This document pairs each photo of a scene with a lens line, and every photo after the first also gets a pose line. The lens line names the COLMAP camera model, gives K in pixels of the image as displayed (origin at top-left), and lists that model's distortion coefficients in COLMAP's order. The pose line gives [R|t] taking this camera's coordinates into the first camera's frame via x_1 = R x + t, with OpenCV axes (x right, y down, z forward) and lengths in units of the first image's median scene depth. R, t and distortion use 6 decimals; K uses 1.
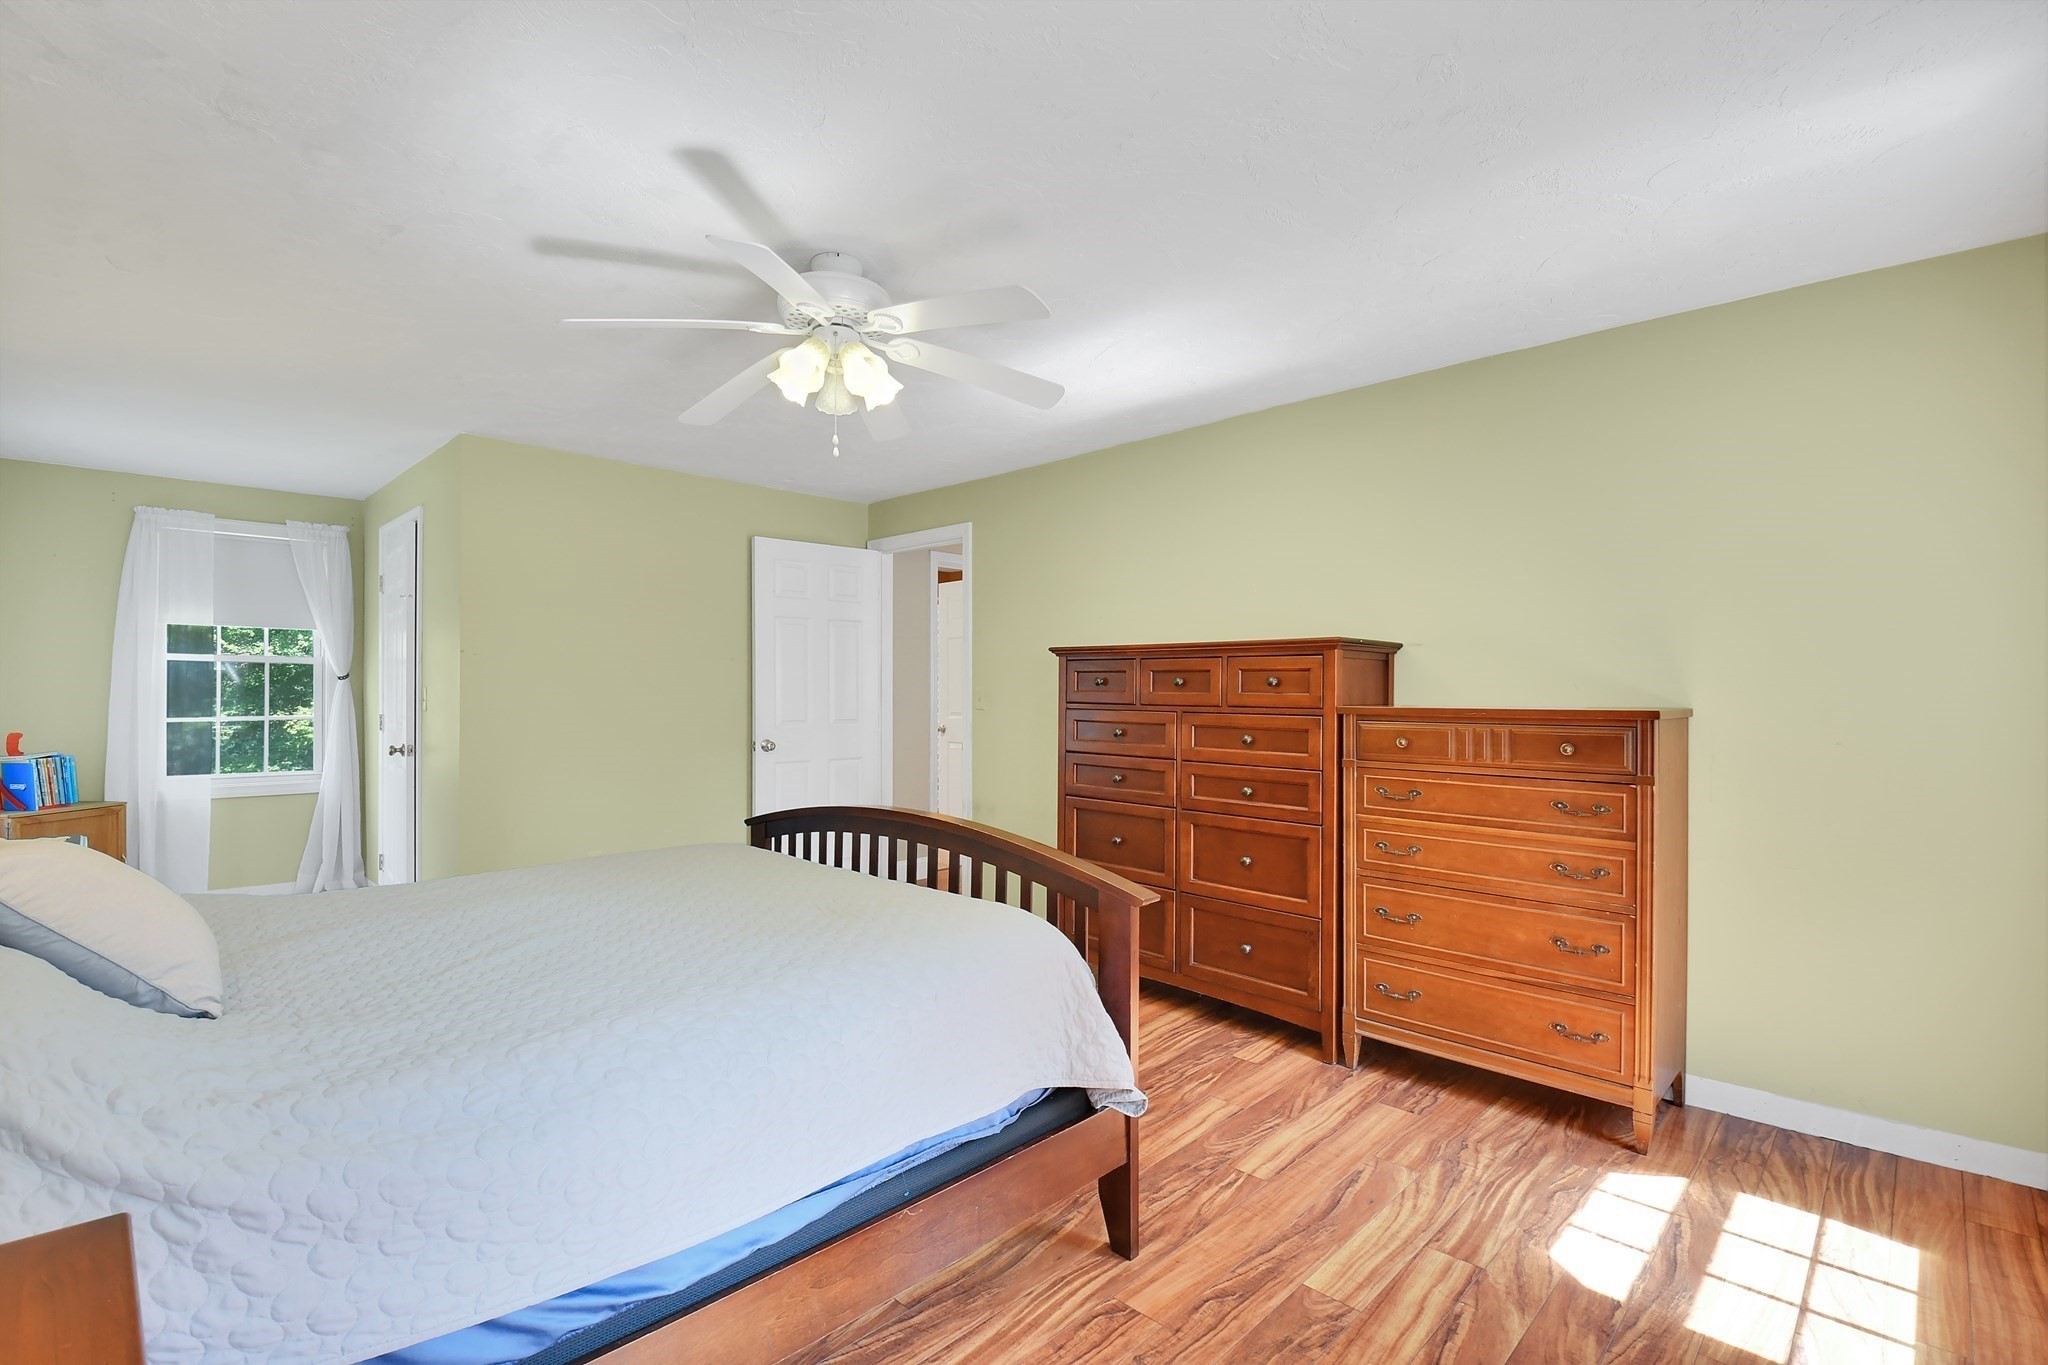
lens RADIAL K [[930.1, 0, 1029.5], [0, 930.1, 690.3], [0, 0, 1]] dist [-0.037855, -0.000006]
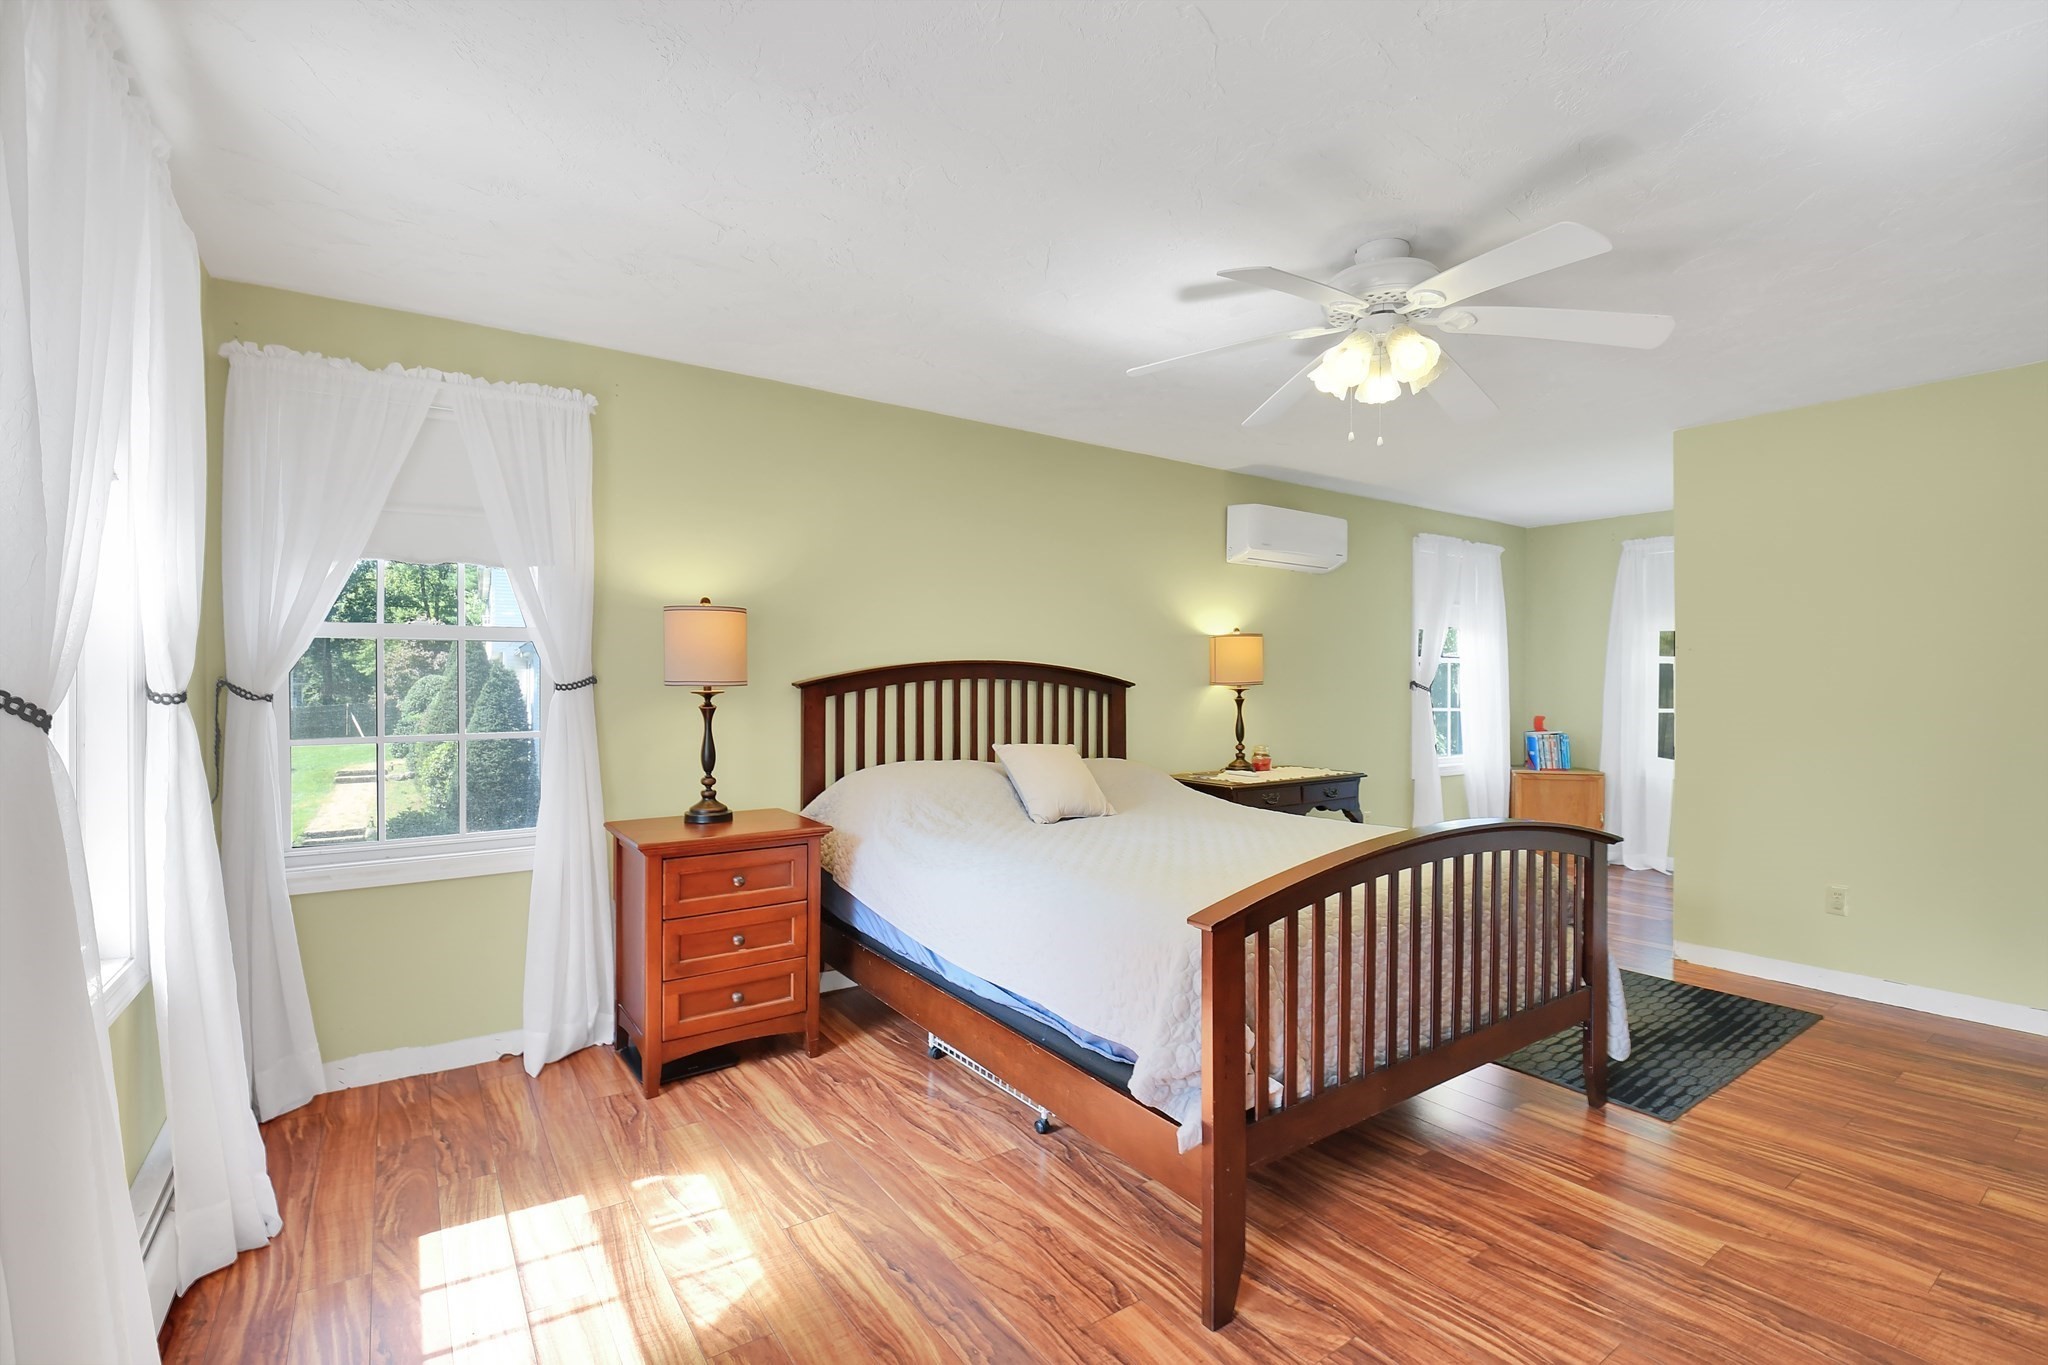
lens RADIAL K [[923.8, 0, 1051.0], [0, 923.8, 679.2], [0, 0, 1]] dist [0.000663, 0.000138]
pose [[-0.178134, -0.008654, -0.983968, 1.080206], [0.000277, 0.999961, -0.008845, -0.001486], [0.984006, -0.001849, -0.178124, 1.062512]]
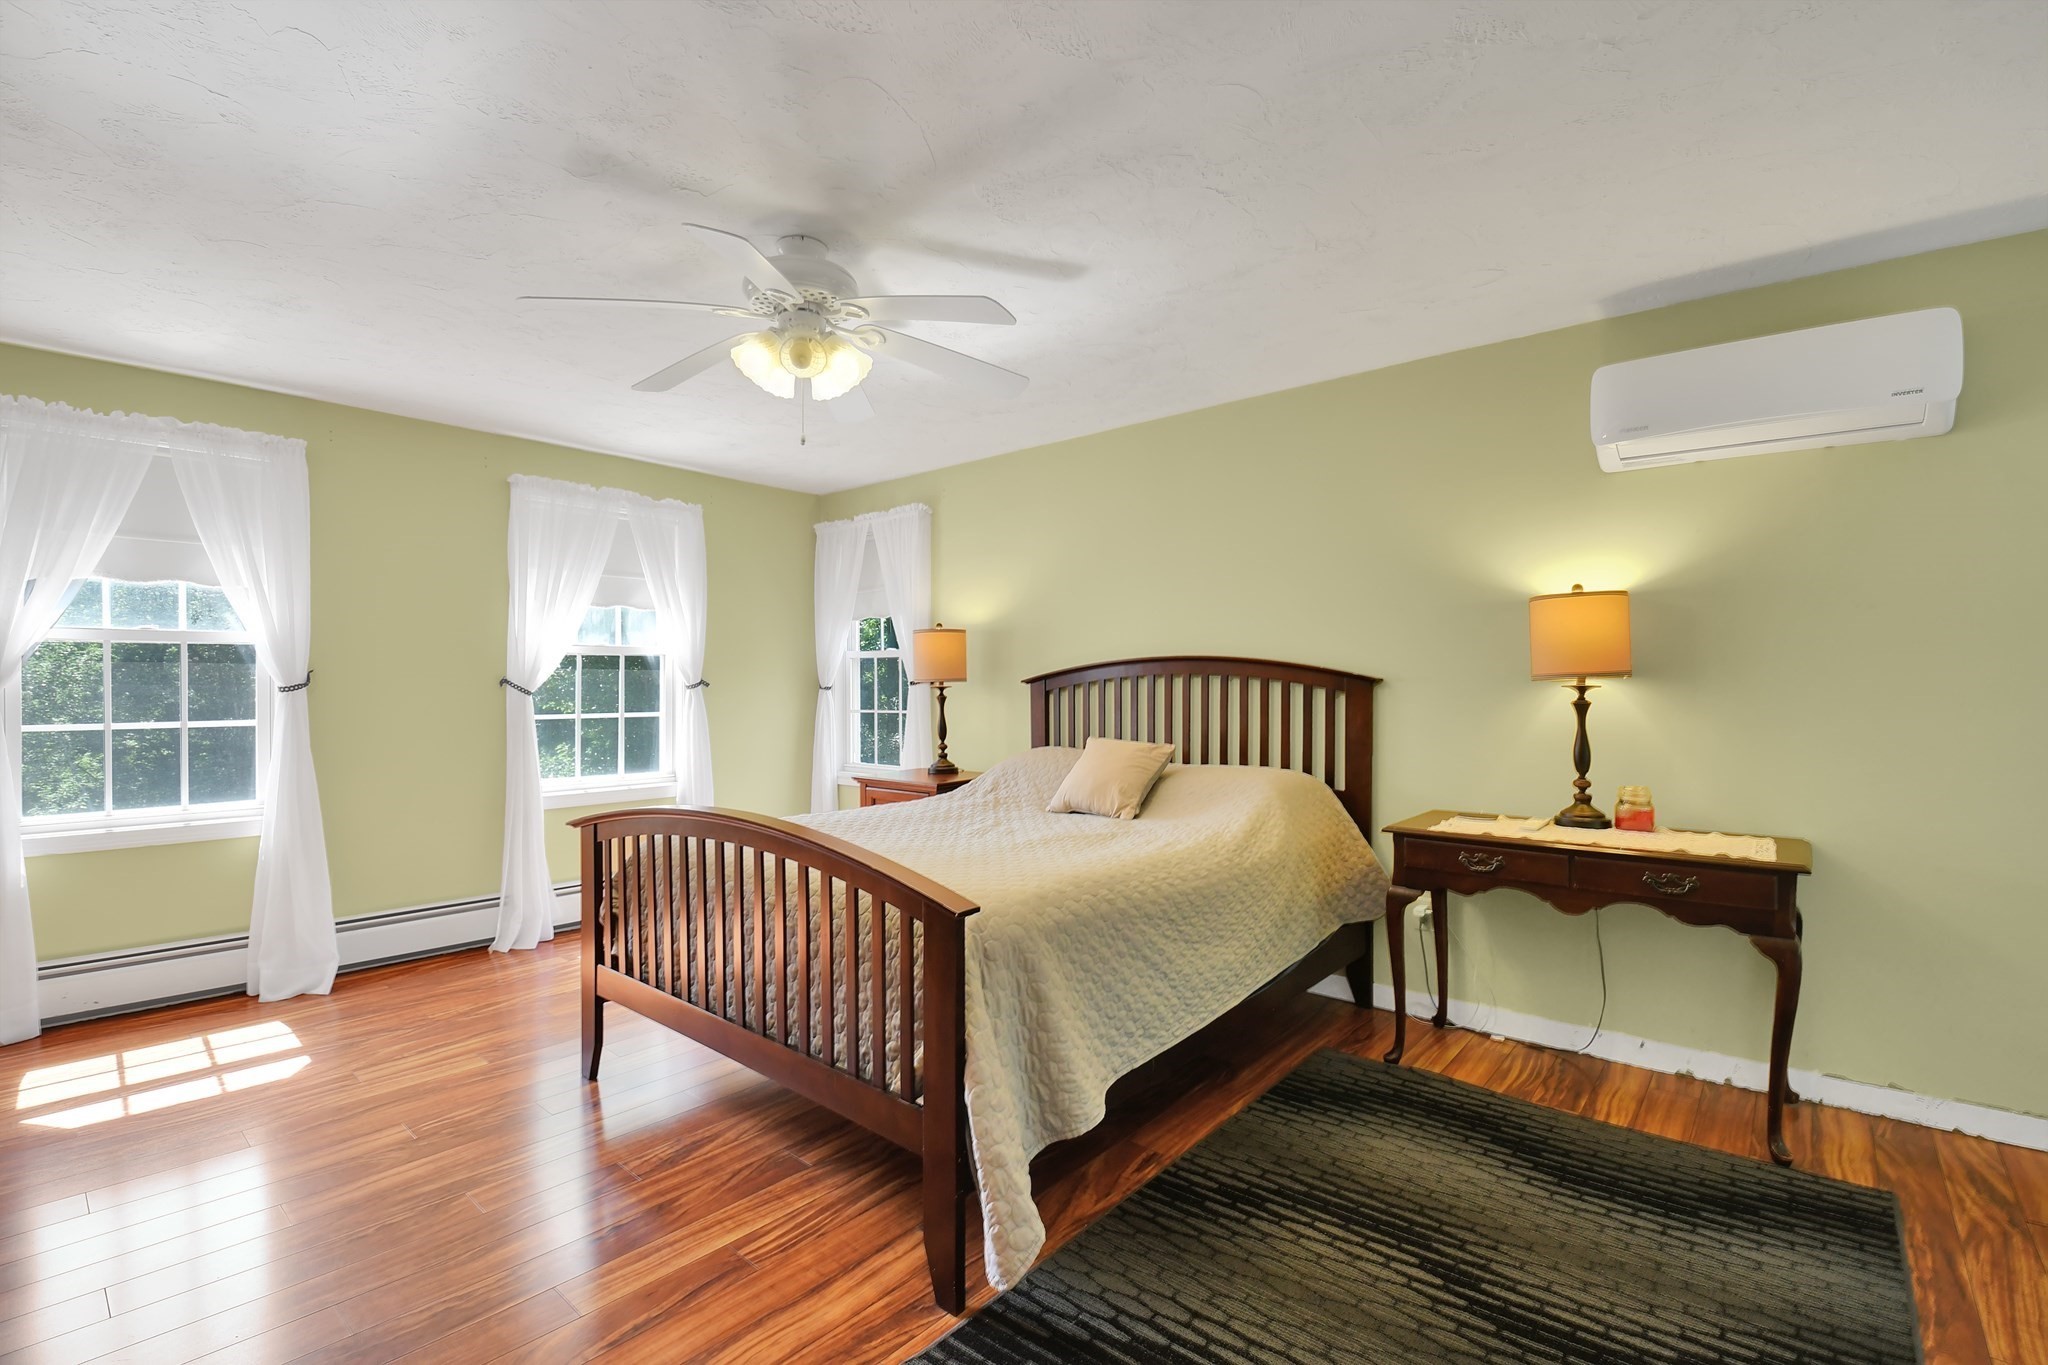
lens RADIAL K [[923.8, 0, 1051.0], [0, 923.8, 679.2], [0, 0, 1]] dist [0.000663, 0.000138]
pose [[-0.996058, -0.000175, -0.088704, -0.526467], [-0.000405, 0.999997, 0.002573, -0.019092], [0.088703, 0.002598, -0.996055, 2.658591]]
